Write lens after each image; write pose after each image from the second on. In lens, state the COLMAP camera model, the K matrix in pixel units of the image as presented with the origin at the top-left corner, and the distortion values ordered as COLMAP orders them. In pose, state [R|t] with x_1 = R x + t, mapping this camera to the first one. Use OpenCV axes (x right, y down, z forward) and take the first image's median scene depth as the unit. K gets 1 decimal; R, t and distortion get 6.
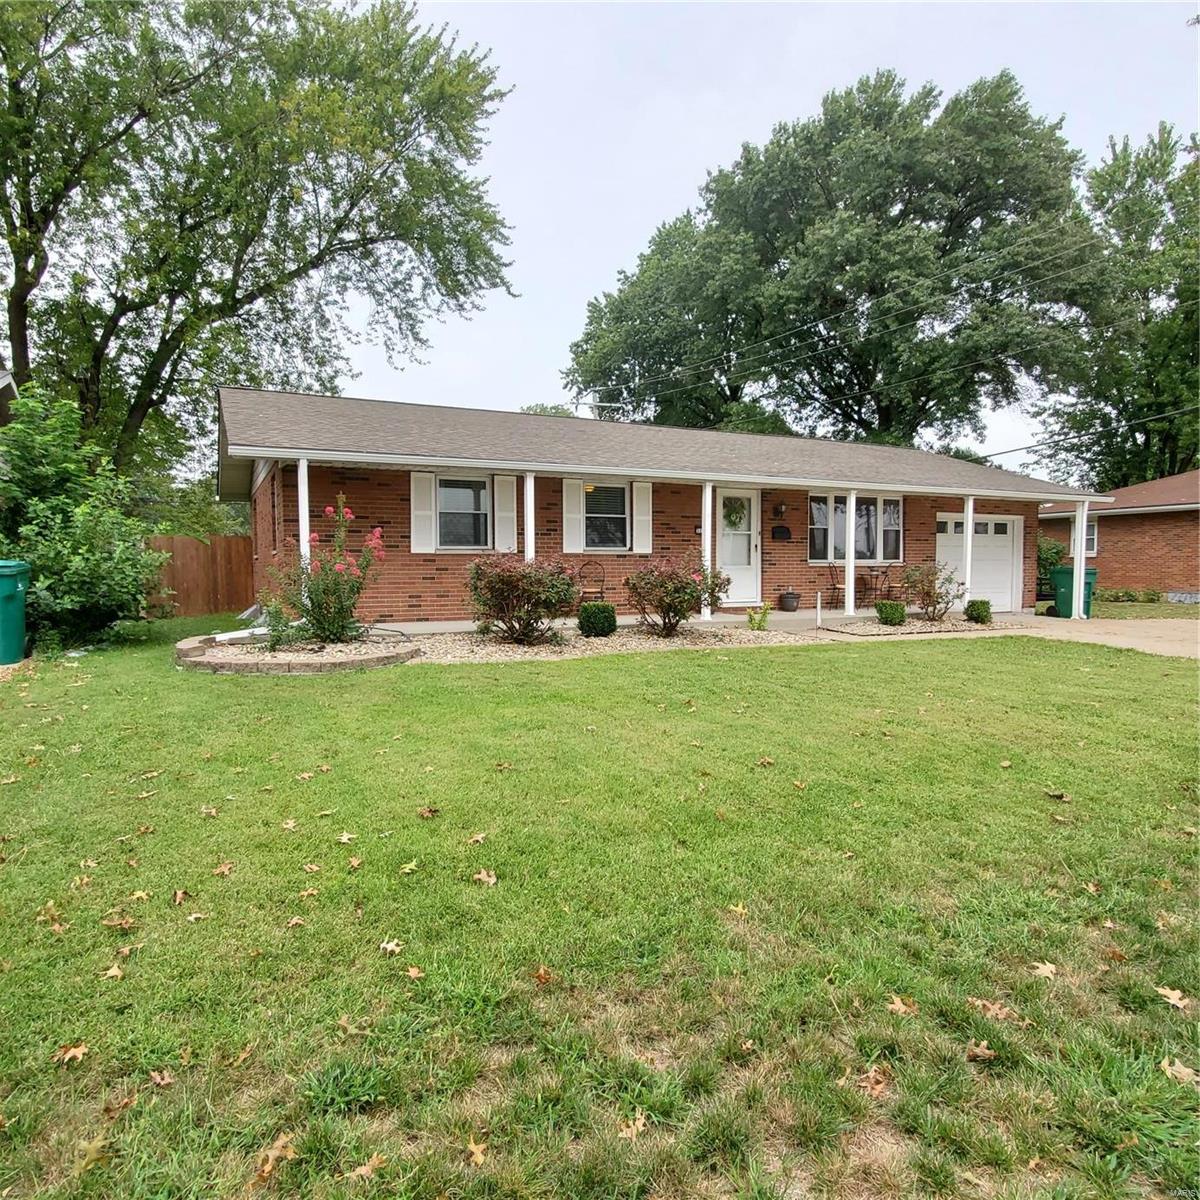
lens RADIAL K [[704.8, 0, 579.5], [0, 704.8, 605.5], [0, 0, 1]] dist [0.003101, 0.000277]
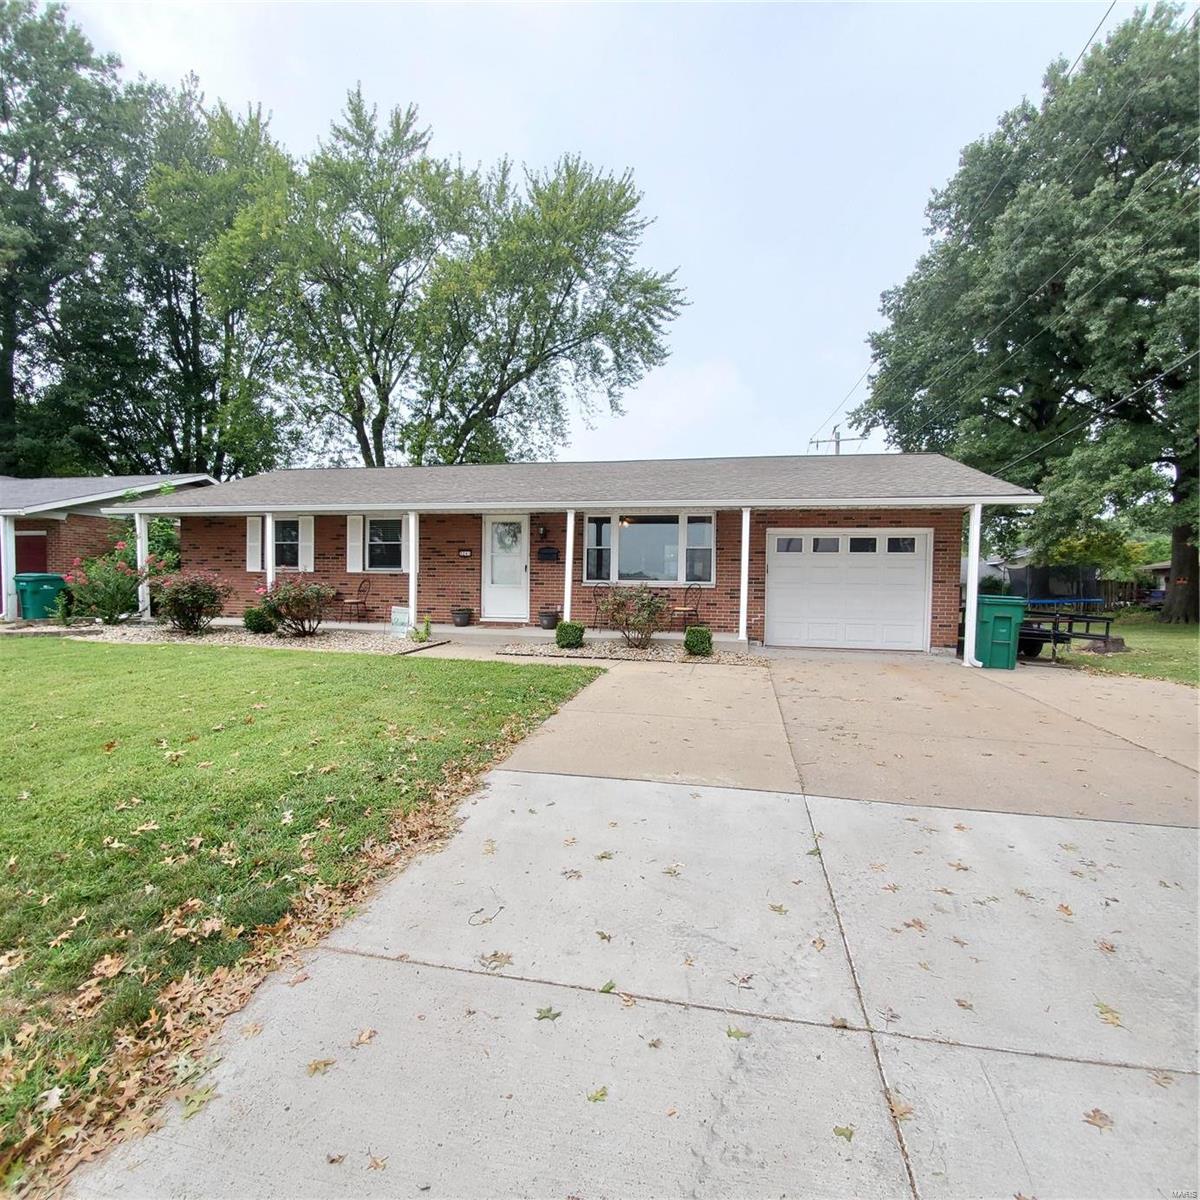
lens RADIAL K [[563.4, 0, 610.0], [0, 563.4, 613.0], [0, 0, 1]] dist [0.004495, -0.010041]
pose [[0.824193, 0.041587, -0.564780, 0.726804], [-0.048763, 0.998808, 0.002385, -0.018994], [0.564206, 0.025575, 0.825238, 0.310865]]
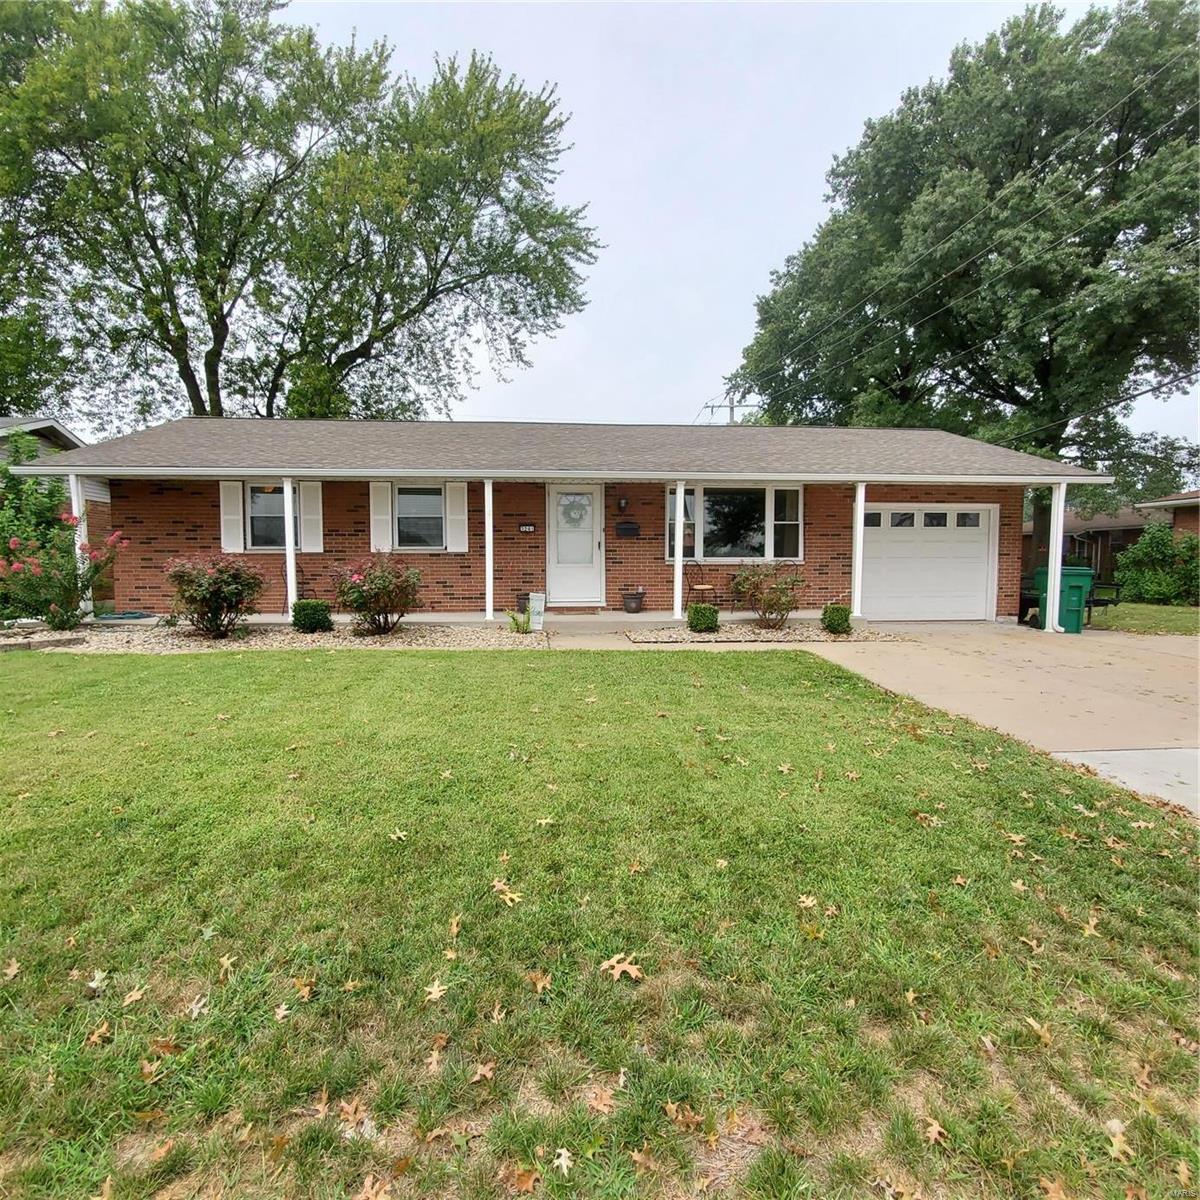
lens RADIAL K [[636.5, 0, 595.4], [0, 636.5, 611.1], [0, 0, 1]] dist [0.000284, -0.007393]
pose [[0.944376, 0.025542, -0.327874, 0.455511], [-0.019007, 0.999552, 0.023121, -0.011084], [0.328318, -0.015603, 0.944438, 0.156110]]
